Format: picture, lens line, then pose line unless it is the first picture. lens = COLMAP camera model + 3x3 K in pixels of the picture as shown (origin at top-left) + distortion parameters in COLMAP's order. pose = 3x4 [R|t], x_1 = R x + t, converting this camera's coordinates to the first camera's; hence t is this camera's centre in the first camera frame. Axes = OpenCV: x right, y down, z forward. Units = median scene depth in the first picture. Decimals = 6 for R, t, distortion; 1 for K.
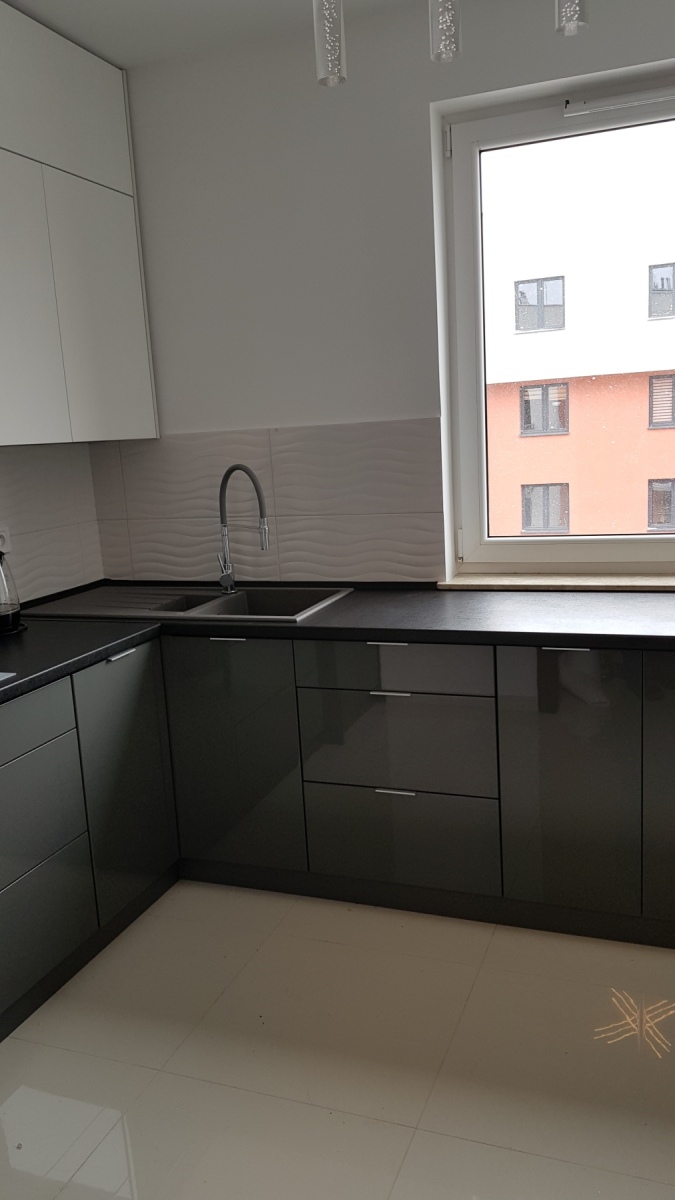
lens RADIAL K [[937.7, 0, 347.7], [0, 937.7, 611.1], [0, 0, 1]] dist [0.080474, -0.133684]
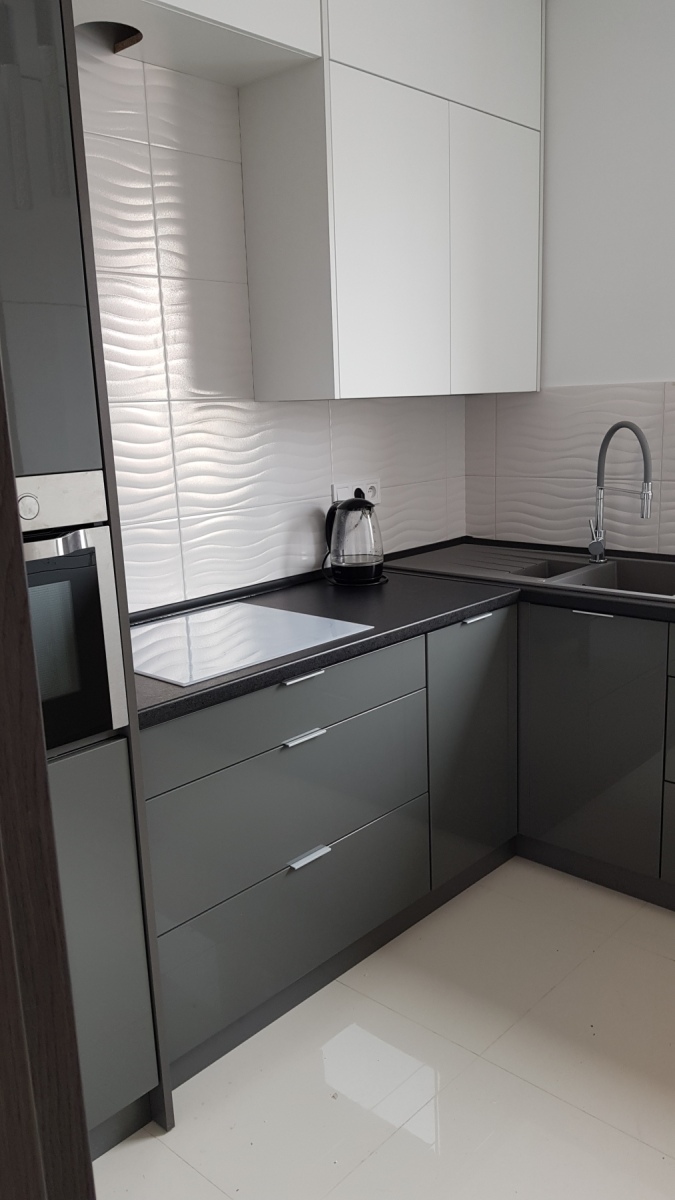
lens RADIAL K [[937.7, 0, 312.7], [0, 937.7, 610.4], [0, 0, 1]] dist [0.080474, -0.133684]
pose [[0.915336, 0.108134, -0.387900, -0.018795], [-0.090021, 0.993841, 0.064625, -0.007150], [0.392499, -0.024234, 0.919433, 0.041709]]
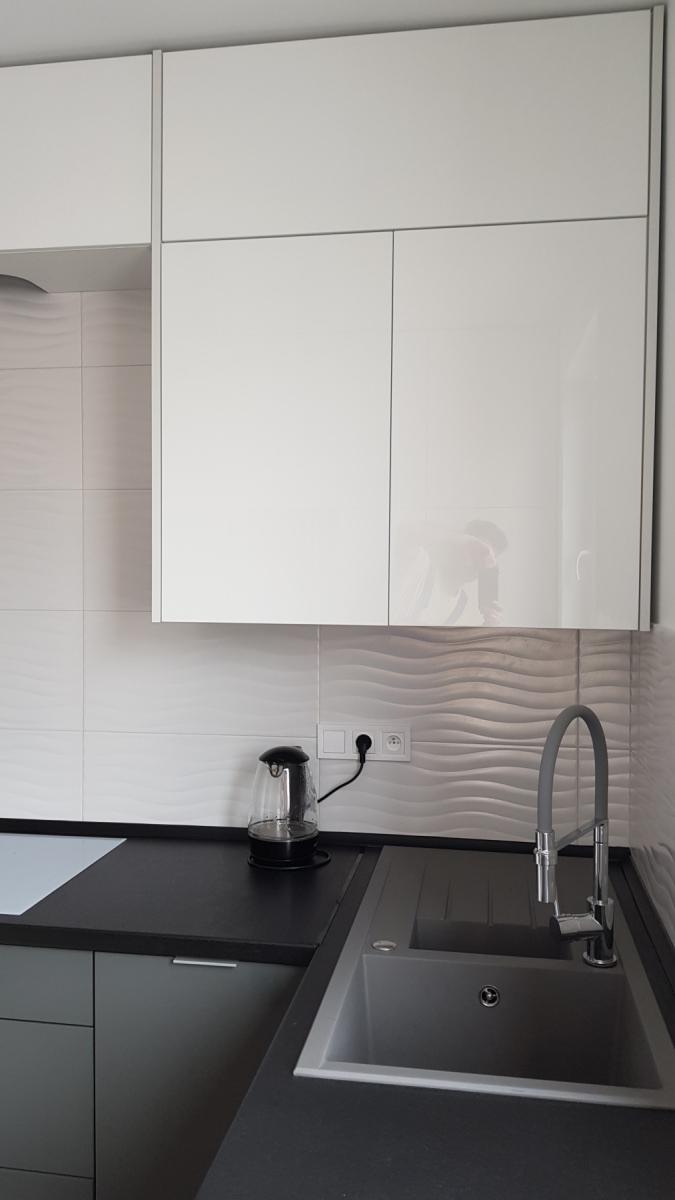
lens RADIAL K [[937.7, 0, 336.9], [0, 937.7, 590.5], [0, 0, 1]] dist [0.080474, -0.133684]
pose [[0.169667, 0.076574, -0.982522, 0.326711], [-0.201271, 0.978655, 0.041517, -0.206439], [0.964730, 0.190709, 0.181458, 0.774968]]
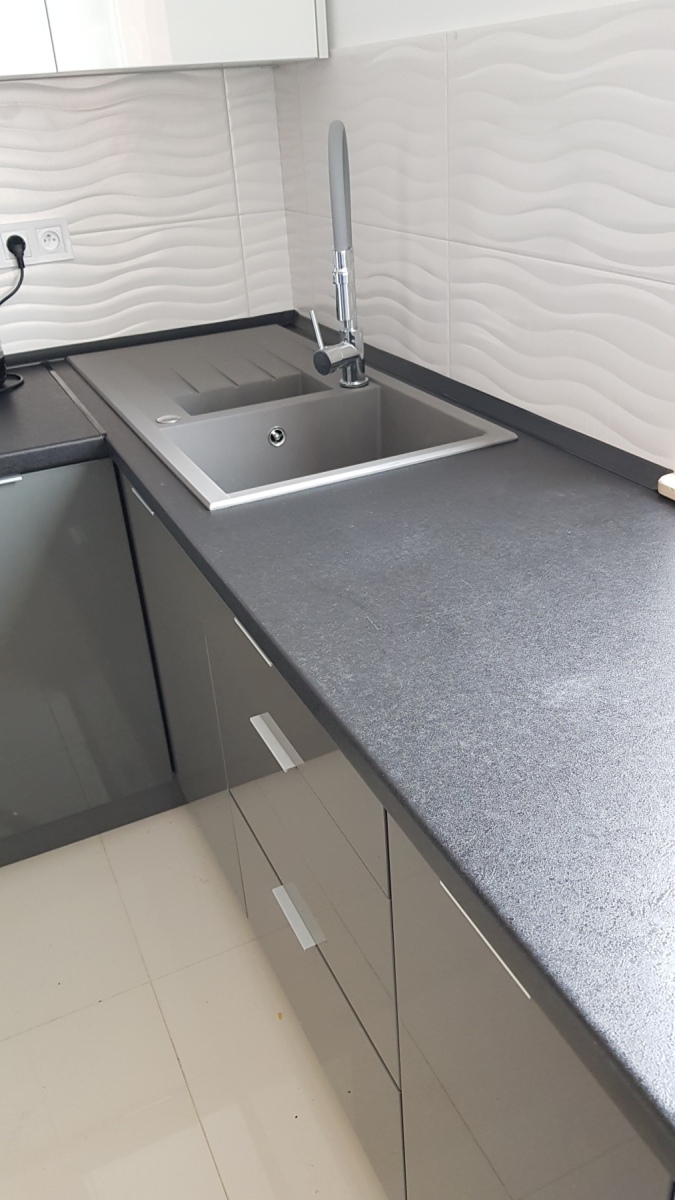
lens RADIAL K [[937.7, 0, 337.5], [0, 937.7, 614.9], [0, 0, 1]] dist [0.080474, -0.133684]
pose [[0.702124, 0.354051, -0.617794, 0.261110], [-0.111462, 0.911575, 0.395736, -0.116617], [0.703277, -0.208996, 0.679502, 0.618371]]
